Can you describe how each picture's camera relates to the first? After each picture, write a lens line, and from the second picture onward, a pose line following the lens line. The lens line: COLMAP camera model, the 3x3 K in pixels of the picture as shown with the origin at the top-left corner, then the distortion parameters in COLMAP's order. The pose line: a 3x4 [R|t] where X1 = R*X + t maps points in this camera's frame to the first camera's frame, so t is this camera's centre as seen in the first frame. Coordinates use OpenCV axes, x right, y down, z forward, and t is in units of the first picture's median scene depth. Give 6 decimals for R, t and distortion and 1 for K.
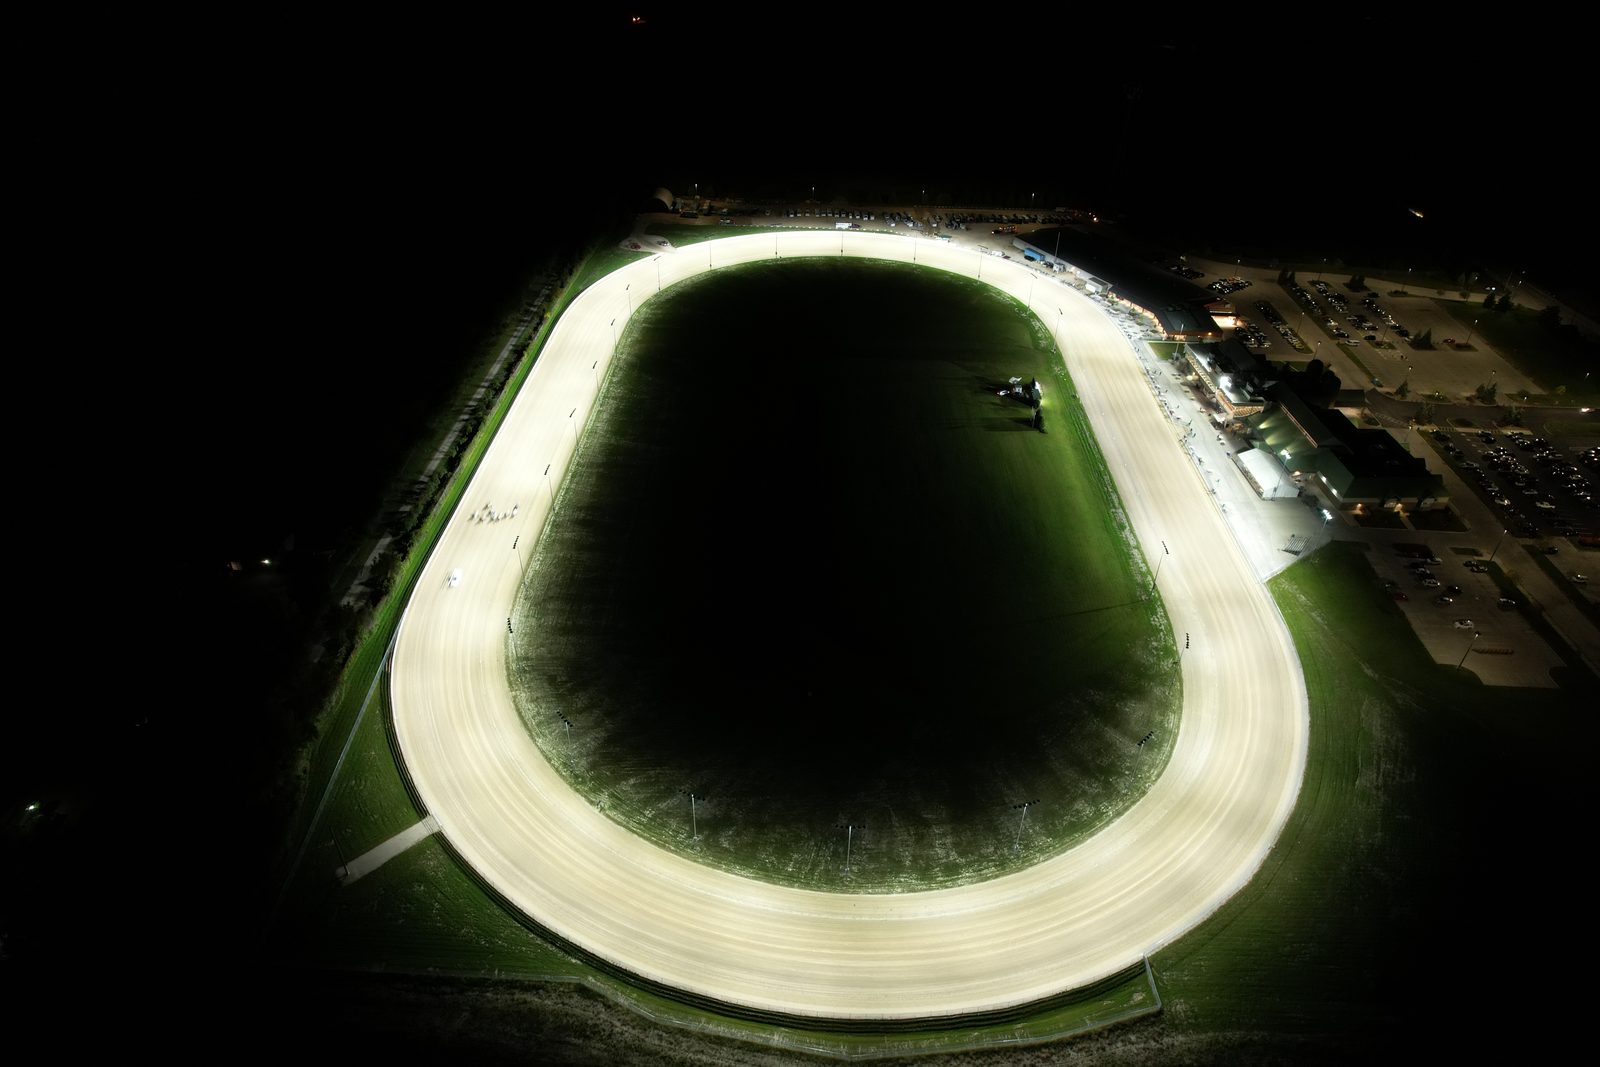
lens RADIAL K [[1026.7, 0, 791.1], [0, 1026.7, 538.2], [0, 0, 1]] dist [-0.080372, 0.071566]
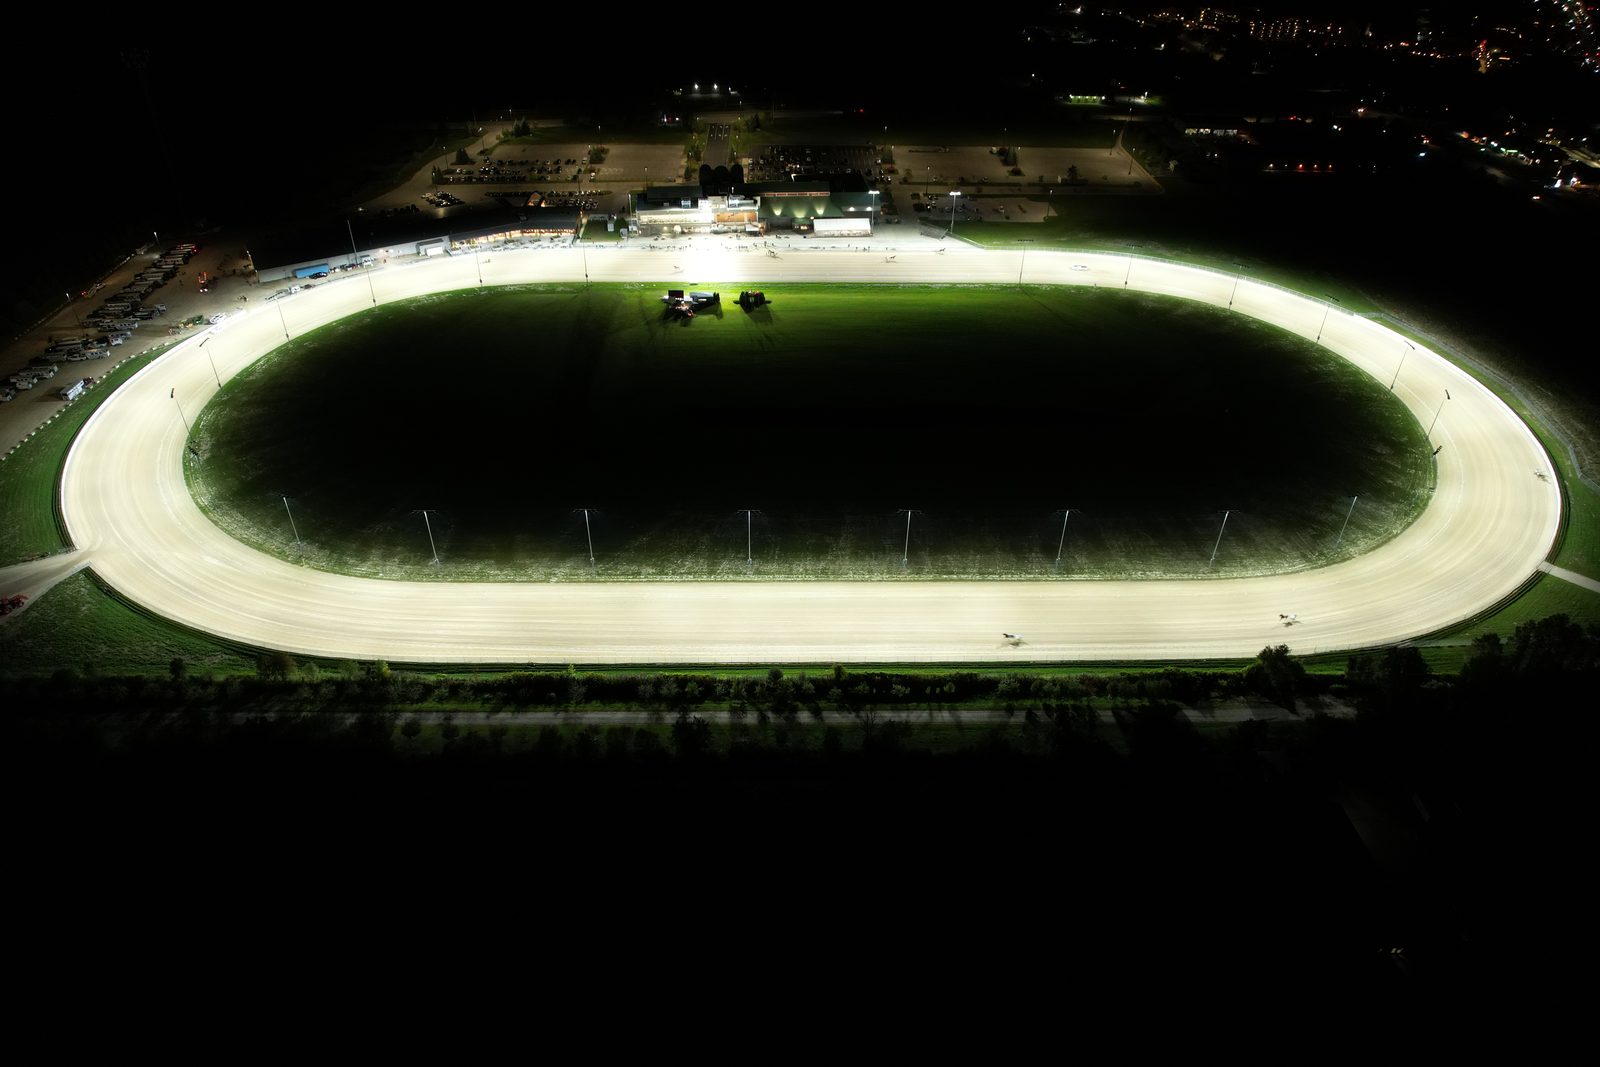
lens RADIAL K [[1026.7, 0, 798.9], [0, 1026.7, 538.7], [0, 0, 1]] dist [-0.080372, 0.071566]
pose [[-0.061086, -0.597373, 0.799634, -1.095136], [0.572975, 0.634996, 0.518150, -0.724367], [-0.817293, 0.489822, 0.303490, 1.242068]]
